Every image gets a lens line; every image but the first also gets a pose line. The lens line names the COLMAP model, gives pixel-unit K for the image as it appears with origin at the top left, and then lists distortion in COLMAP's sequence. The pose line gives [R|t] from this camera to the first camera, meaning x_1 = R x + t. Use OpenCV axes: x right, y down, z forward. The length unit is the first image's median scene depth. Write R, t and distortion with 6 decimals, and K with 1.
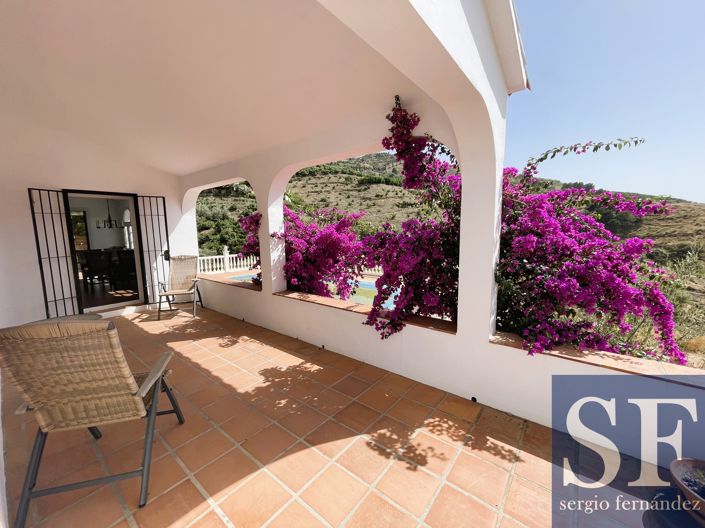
lens RADIAL K [[283.5, 0, 352.6], [0, 283.5, 264.2], [0, 0, 1]] dist [-0.000945, 0.000022]
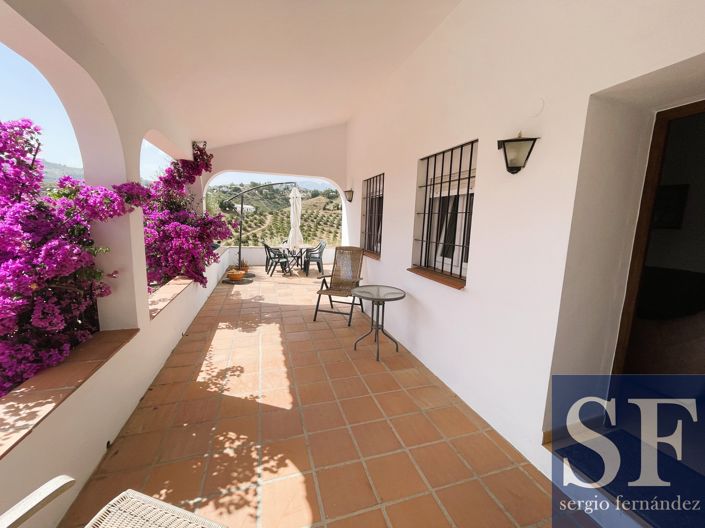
lens RADIAL K [[283.5, 0, 349.6], [0, 283.5, 261.7], [0, 0, 1]] dist [-0.000945, 0.000022]
pose [[-0.826140, -0.089582, 0.556298, -1.122515], [0.053145, 0.970492, 0.235204, -0.156305], [-0.560953, 0.223875, -0.797002, 1.415697]]
